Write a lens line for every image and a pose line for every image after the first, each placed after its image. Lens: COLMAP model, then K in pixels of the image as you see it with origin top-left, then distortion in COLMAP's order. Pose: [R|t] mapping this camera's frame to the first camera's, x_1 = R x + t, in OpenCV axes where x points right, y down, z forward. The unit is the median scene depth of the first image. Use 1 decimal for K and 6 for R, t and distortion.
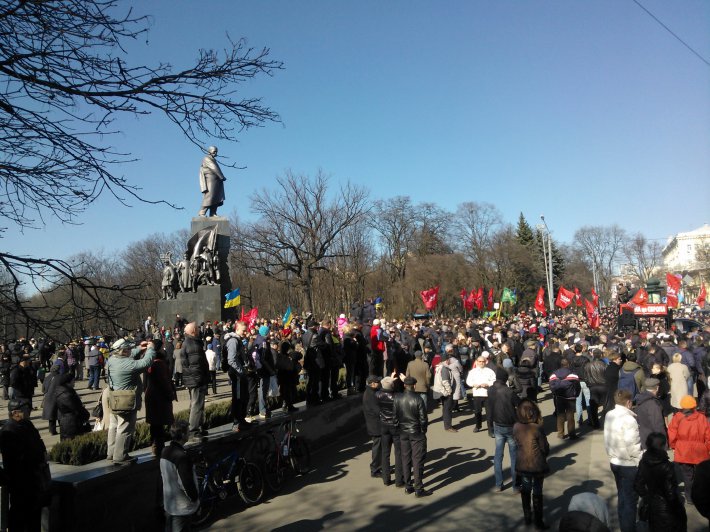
lens RADIAL K [[608.3, 0, 345.1], [0, 608.3, 274.9], [0, 0, 1]] dist [0.092037, -0.267788]
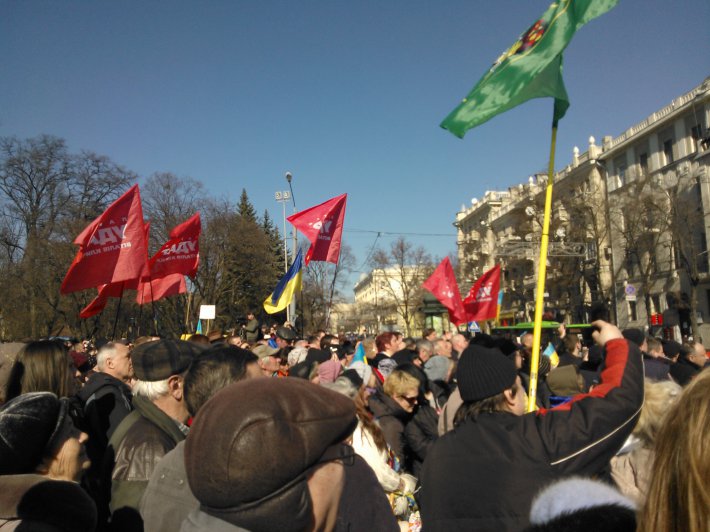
lens RADIAL K [[608.0, 0, 344.6], [0, 608.0, 253.8], [0, 0, 1]] dist [0.072641, -0.161835]
pose [[0.878798, 0.099891, 0.466622, 0.079268], [-0.059036, 0.993091, -0.101411, 0.026535], [-0.473528, 0.061573, 0.878624, 0.356508]]
